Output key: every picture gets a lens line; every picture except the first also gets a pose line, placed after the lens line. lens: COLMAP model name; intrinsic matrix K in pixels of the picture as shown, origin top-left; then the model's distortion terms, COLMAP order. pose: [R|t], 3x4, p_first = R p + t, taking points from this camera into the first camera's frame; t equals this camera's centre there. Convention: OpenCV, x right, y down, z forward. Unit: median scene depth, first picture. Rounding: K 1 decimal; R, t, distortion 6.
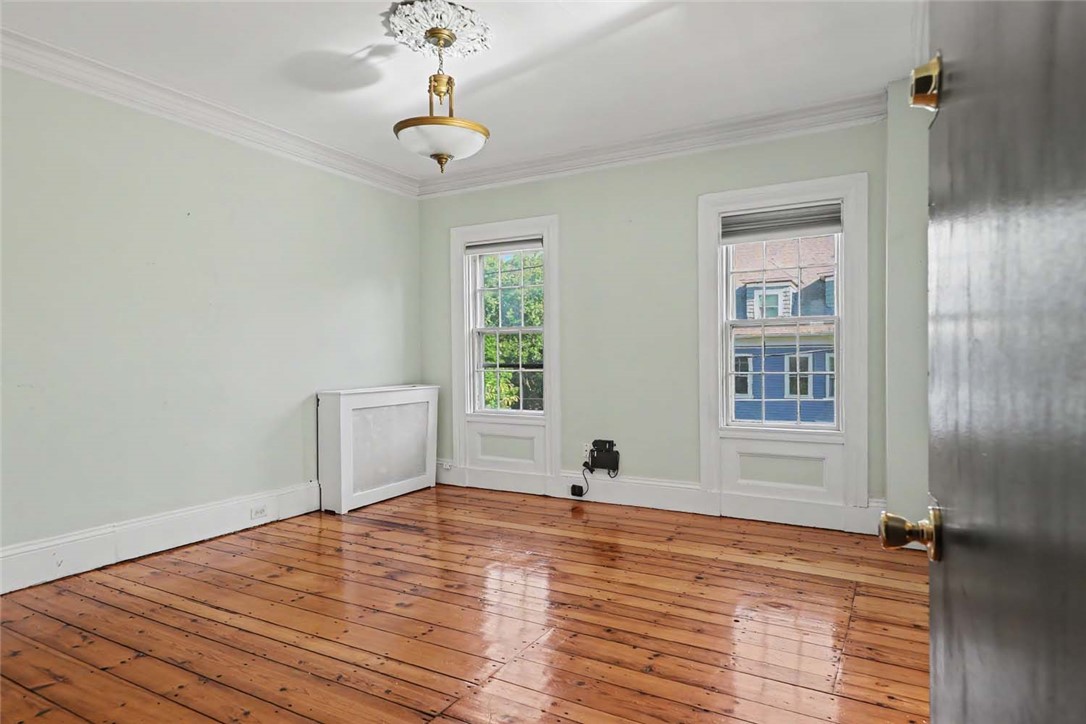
lens RADIAL K [[619.1, 0, 544.6], [0, 619.1, 370.8], [0, 0, 1]] dist [-0.004209, 0.000893]
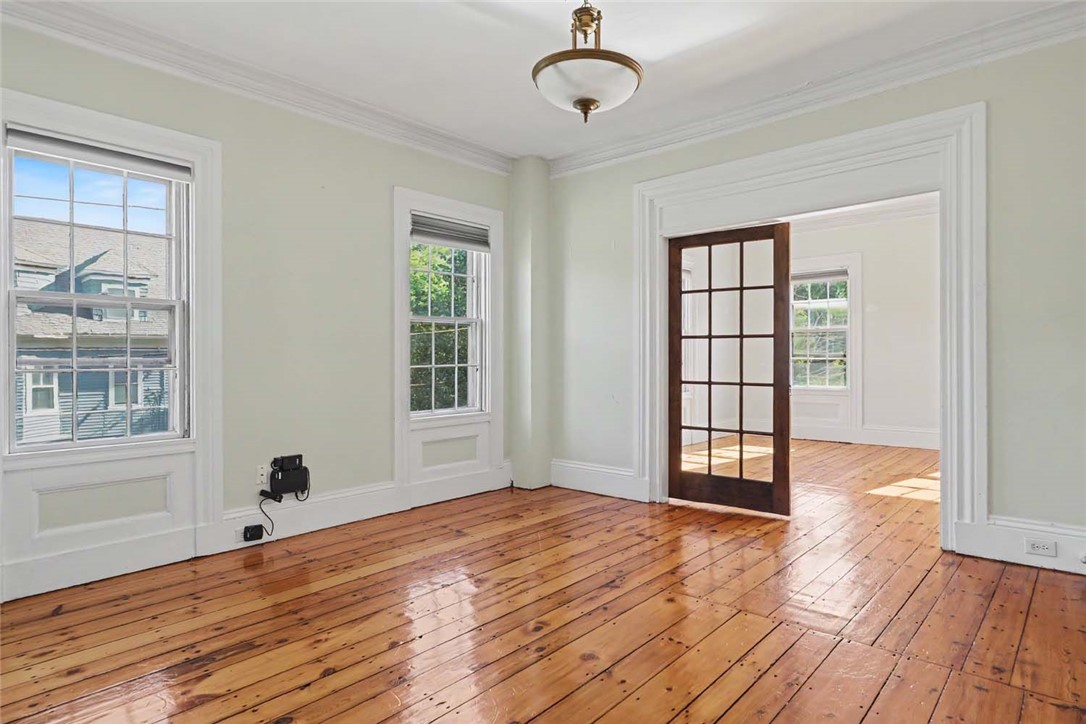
lens RADIAL K [[619.1, 0, 571.2], [0, 619.1, 349.6], [0, 0, 1]] dist [-0.004209, 0.000893]
pose [[0.189763, 0.009869, 0.981780, -0.604345], [0.016737, 0.999772, -0.013285, -0.006145], [-0.981687, 0.018953, 0.189555, 0.499872]]
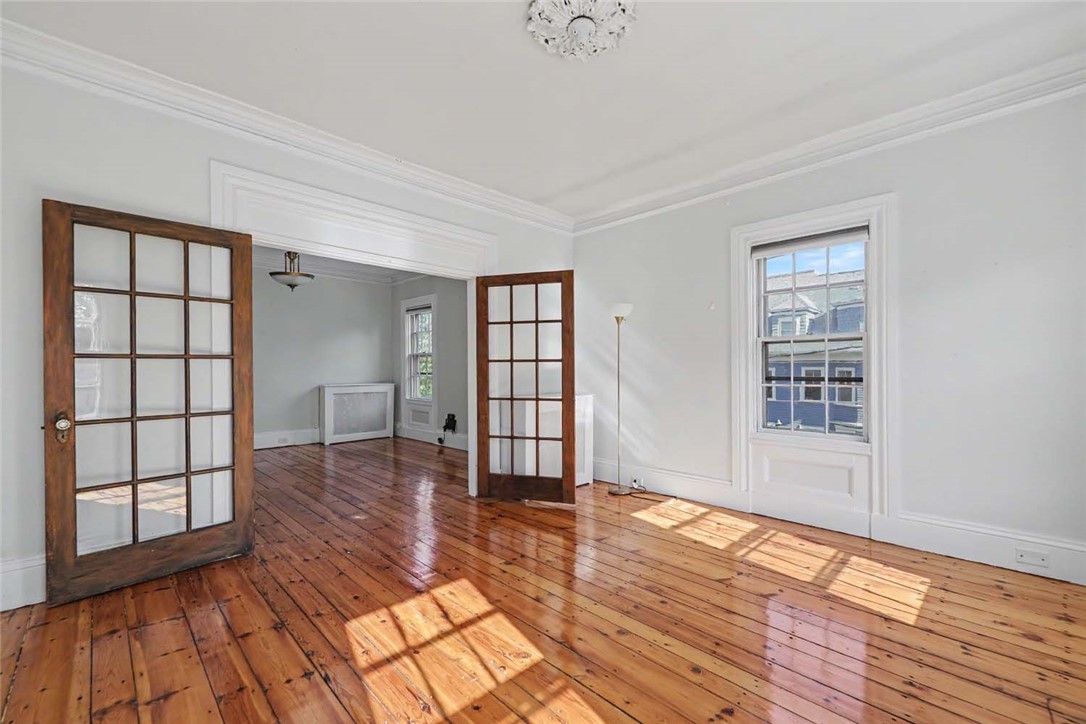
lens RADIAL K [[467.6, 0, 542.5], [0, 467.6, 364.1], [0, 0, 1]] dist [0.017452, -0.000055]
pose [[0.967478, 0.015155, -0.252501, 0.720419], [-0.021762, 0.999489, -0.023397, -0.012626], [0.252017, 0.028131, 0.967314, -0.307808]]
